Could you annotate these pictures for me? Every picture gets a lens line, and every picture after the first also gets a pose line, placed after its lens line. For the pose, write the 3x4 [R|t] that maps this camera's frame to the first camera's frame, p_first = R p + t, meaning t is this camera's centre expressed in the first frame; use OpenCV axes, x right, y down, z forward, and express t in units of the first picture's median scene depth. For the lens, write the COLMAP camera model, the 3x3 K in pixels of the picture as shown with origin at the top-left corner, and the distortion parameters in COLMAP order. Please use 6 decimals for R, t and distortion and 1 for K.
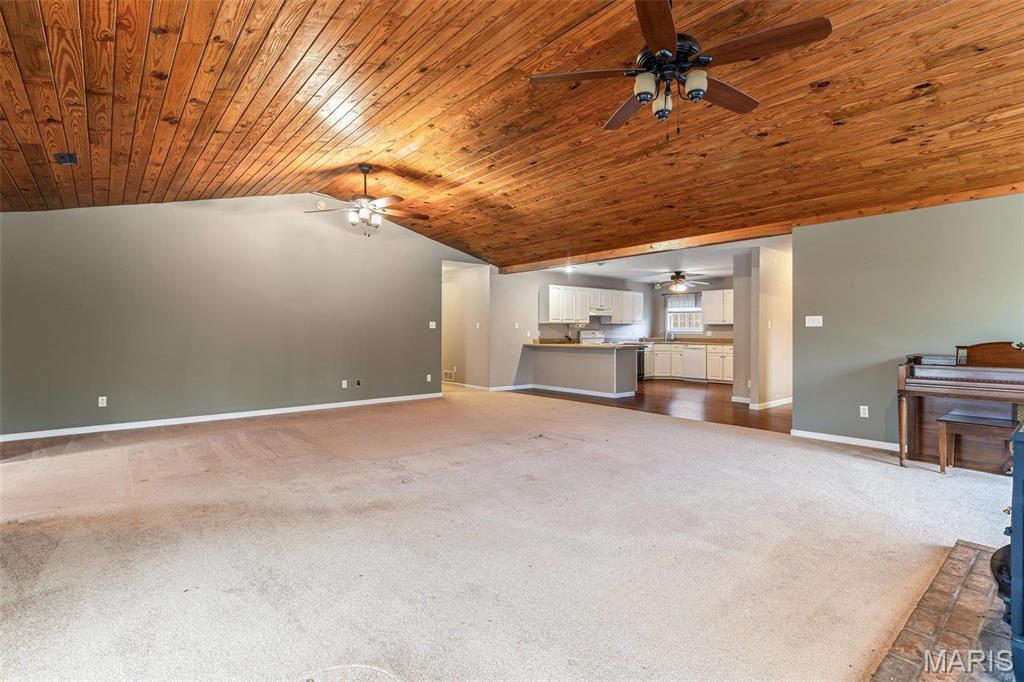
lens RADIAL K [[496.3, 0, 512.0], [0, 496.3, 341.0], [0, 0, 1]] dist [0.000762, 0.000091]
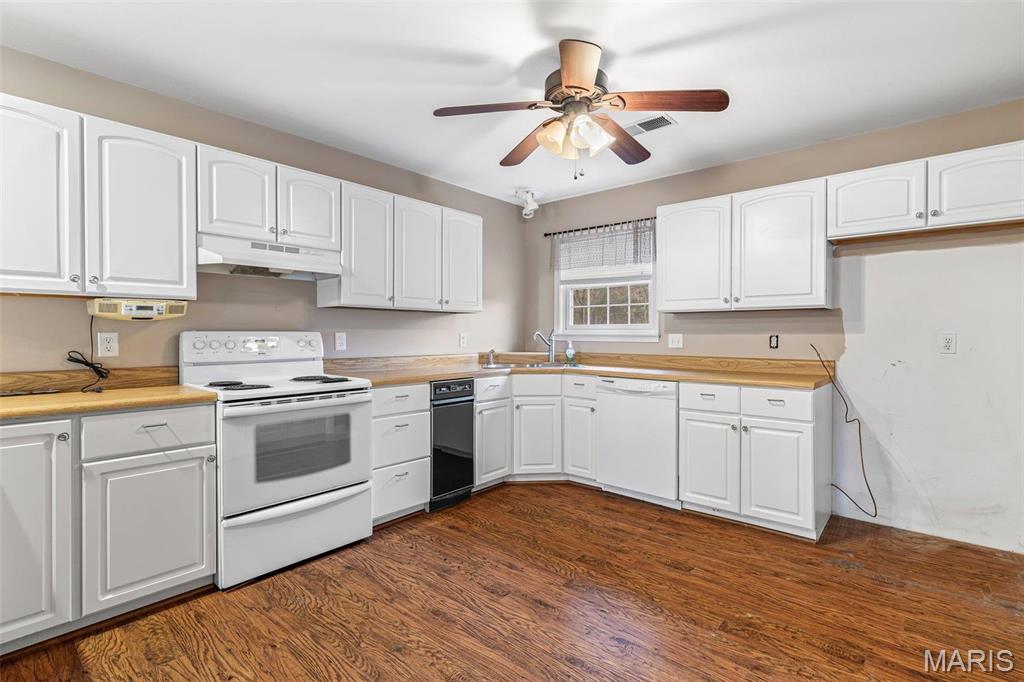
lens RADIAL K [[496.3, 0, 512.0], [0, 496.3, 341.0], [0, 0, 1]] dist [0.000762, 0.000091]
pose [[0.987667, -0.001811, 0.156561, 0.234569], [0.002299, 0.999993, -0.002937, -0.014132], [-0.156555, 0.003261, 0.987664, 0.680337]]
